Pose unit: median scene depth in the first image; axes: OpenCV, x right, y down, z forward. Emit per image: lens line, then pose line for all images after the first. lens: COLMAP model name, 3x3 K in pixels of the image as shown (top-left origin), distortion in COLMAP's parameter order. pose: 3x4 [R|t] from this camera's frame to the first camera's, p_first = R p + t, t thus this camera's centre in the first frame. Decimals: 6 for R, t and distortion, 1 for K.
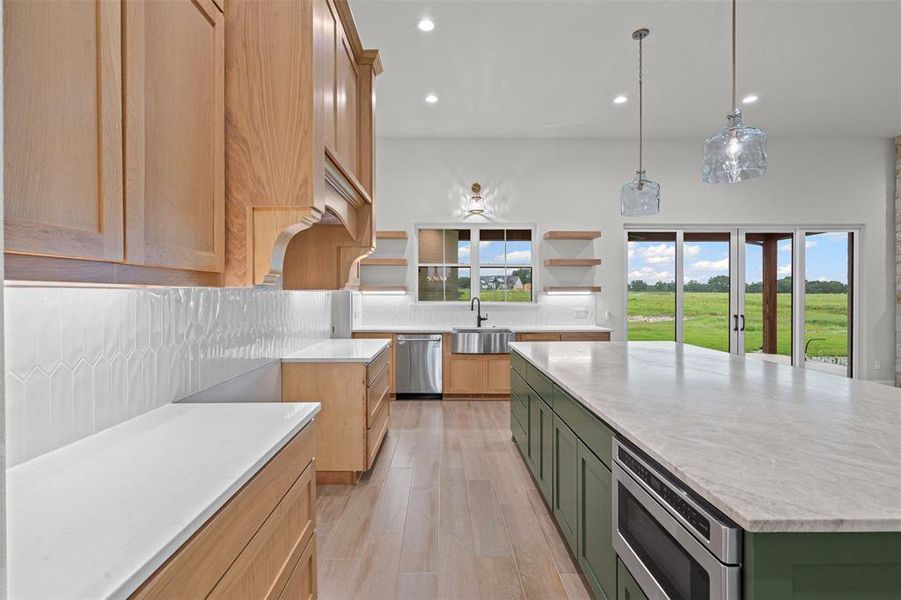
lens RADIAL K [[412.6, 0, 442.9], [0, 412.6, 293.2], [0, 0, 1]] dist [-0.001010, 0.000432]
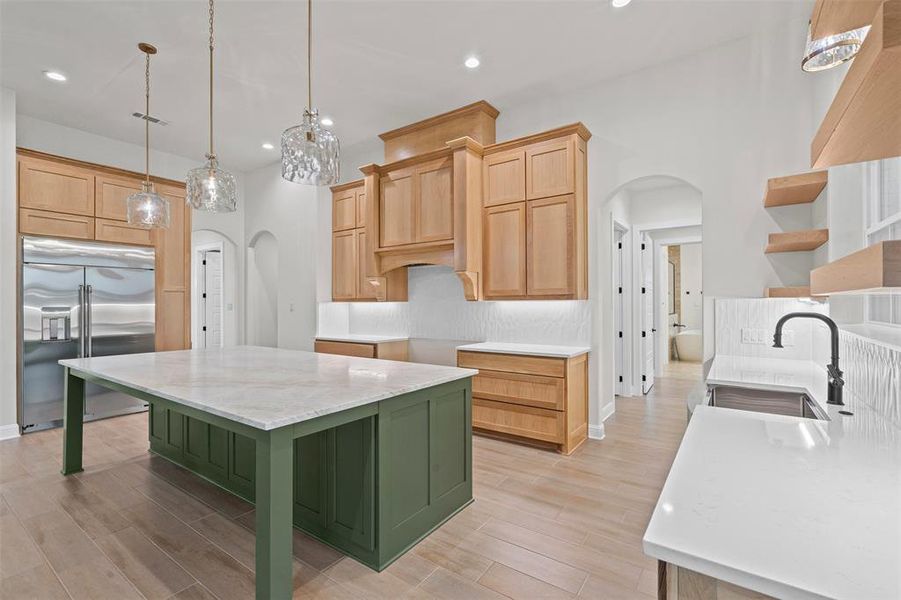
lens RADIAL K [[408.9, 0, 447.5], [0, 408.9, 302.9], [0, 0, 1]] dist [-0.002099, -0.000007]
pose [[-0.574460, 0.003611, -0.818525, 0.528686], [0.004822, 0.999988, 0.001027, -0.001479], [0.818518, -0.003357, -0.574470, 0.922448]]
